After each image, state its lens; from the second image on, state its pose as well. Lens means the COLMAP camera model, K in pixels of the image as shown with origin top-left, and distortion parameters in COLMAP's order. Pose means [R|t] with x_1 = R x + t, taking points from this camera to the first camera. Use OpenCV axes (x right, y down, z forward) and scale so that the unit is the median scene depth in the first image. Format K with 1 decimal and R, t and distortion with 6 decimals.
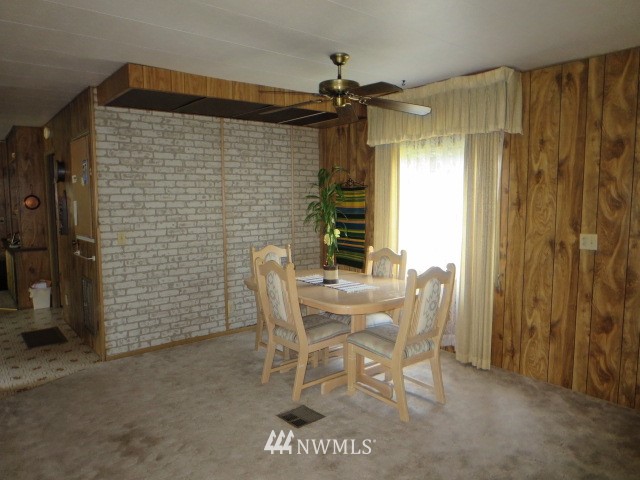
lens RADIAL K [[453.8, 0, 320.1], [0, 453.8, 238.0], [0, 0, 1]] dist [-0.011992, 0.001940]
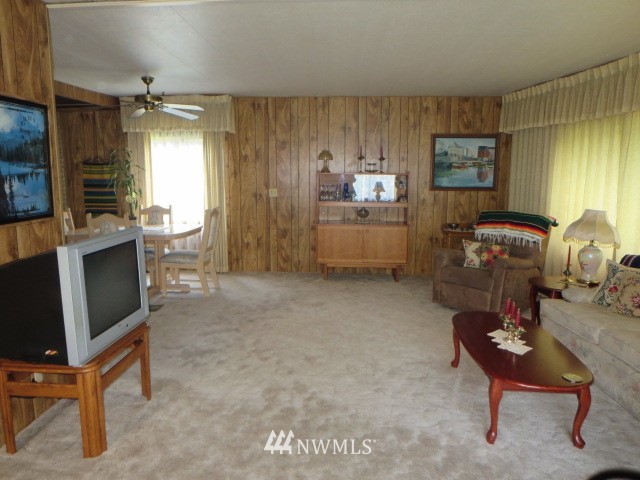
lens RADIAL K [[453.8, 0, 320.1], [0, 453.8, 238.0], [0, 0, 1]] dist [-0.011992, 0.001940]
pose [[0.678244, -0.105037, 0.727291, -0.659622], [0.068953, 0.994462, 0.079319, 0.056677], [-0.731595, -0.003648, 0.681730, -0.444559]]
